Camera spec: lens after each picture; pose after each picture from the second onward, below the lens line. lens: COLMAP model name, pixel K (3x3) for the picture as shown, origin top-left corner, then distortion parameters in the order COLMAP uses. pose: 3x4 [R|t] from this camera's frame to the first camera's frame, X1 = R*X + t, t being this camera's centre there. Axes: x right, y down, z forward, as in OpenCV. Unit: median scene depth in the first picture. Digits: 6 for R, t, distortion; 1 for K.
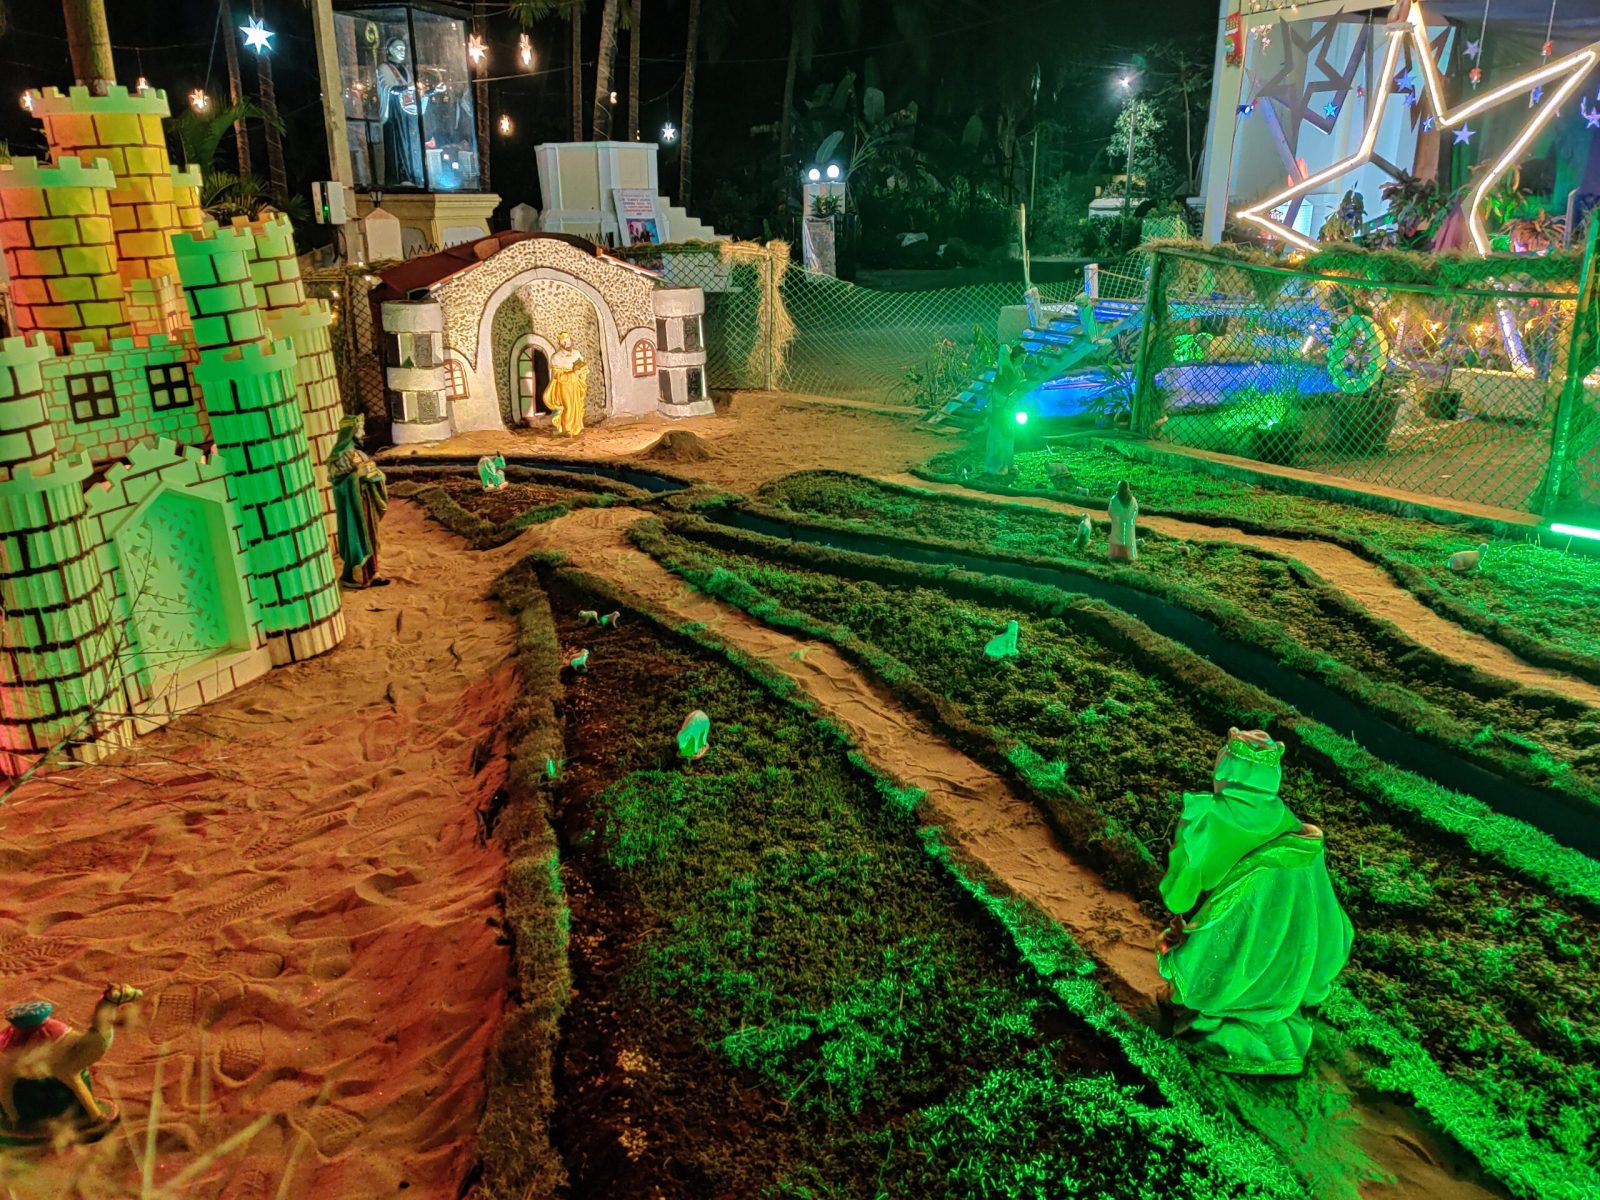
lens RADIAL K [[1221.3, 0, 792.2], [0, 1221.3, 583.0], [0, 0, 1]] dist [0.053206, -0.038597]
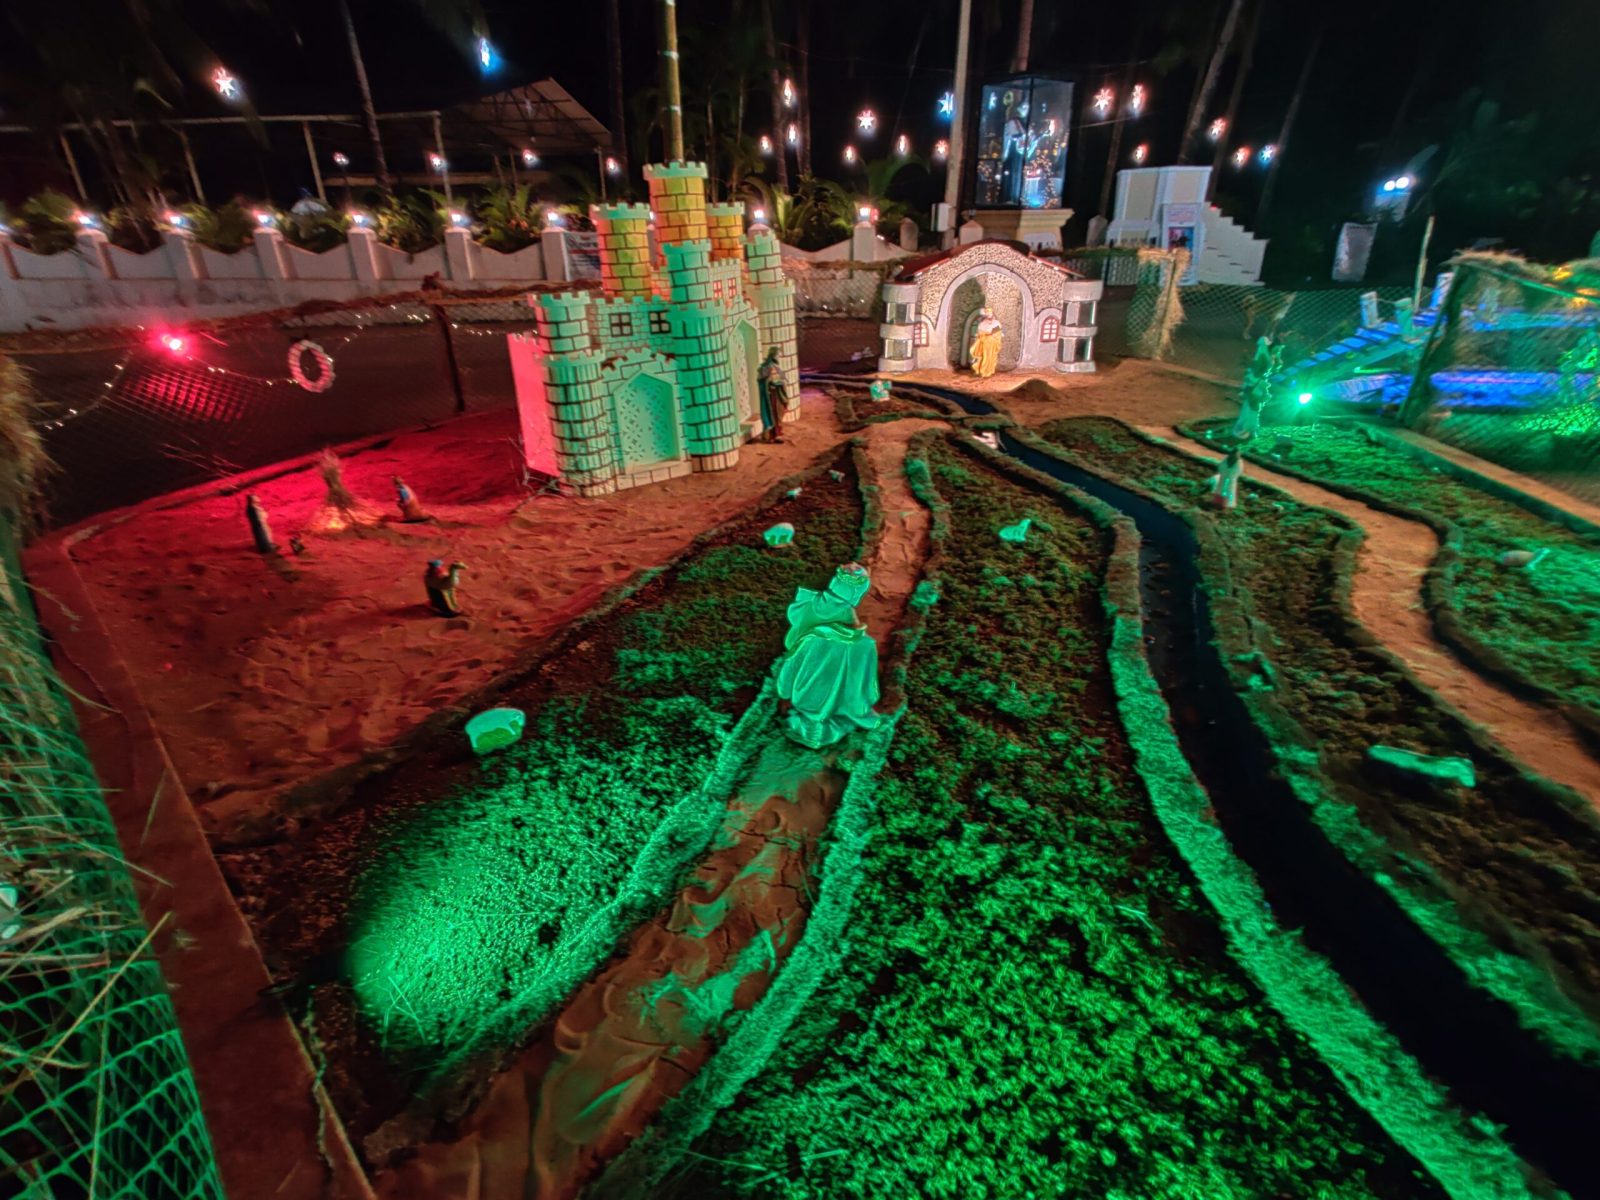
lens RADIAL K [[795.6, 0, 799.0], [0, 795.6, 597.7], [0, 0, 1]] dist [-0.004122, 0.012650]
pose [[0.814695, 0.249992, -0.523236, 0.246883], [-0.168217, 0.965388, 0.199323, -0.011839], [0.554954, -0.074370, 0.828550, 0.010390]]
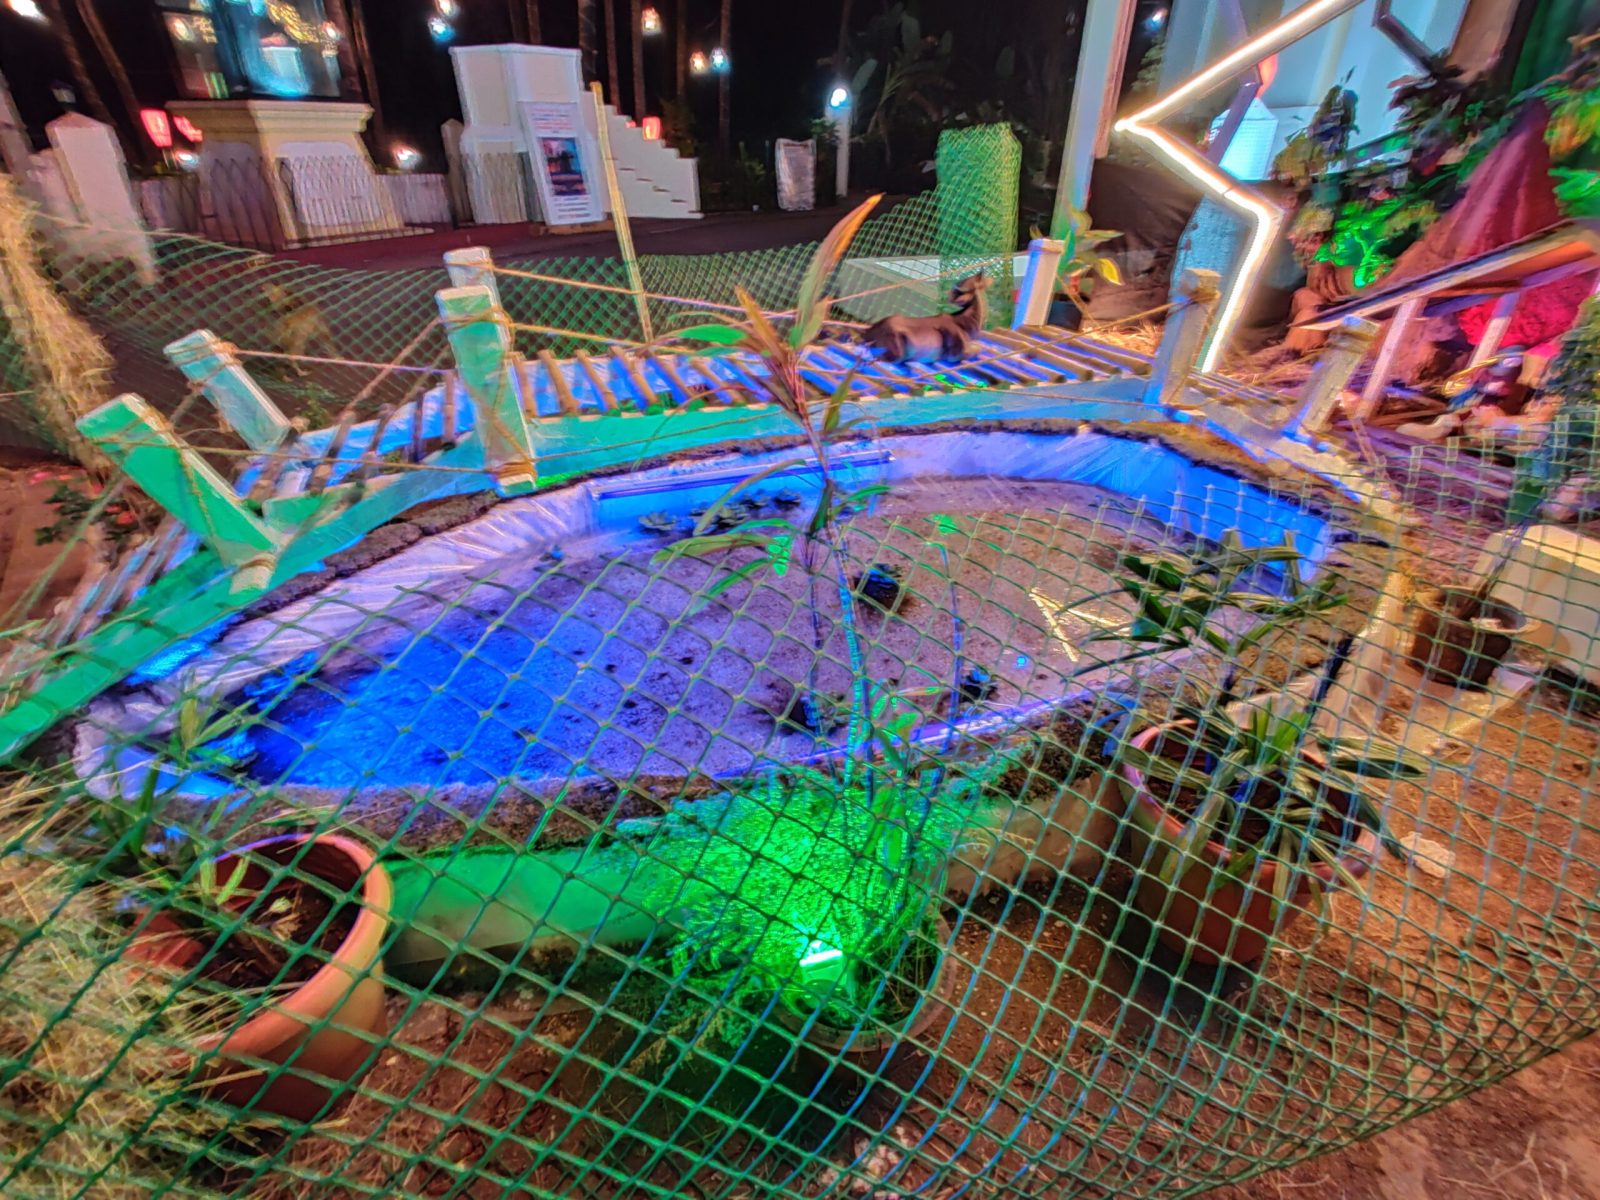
lens RADIAL K [[795.6, 0, 799.0], [0, 795.6, 597.7], [0, 0, 1]] dist [-0.004122, 0.012650]
pose [[0.991306, 0.075630, -0.107668, 0.411379], [-0.049589, 0.972703, 0.226694, -0.247916], [0.121874, -0.219384, 0.967996, 0.875594]]
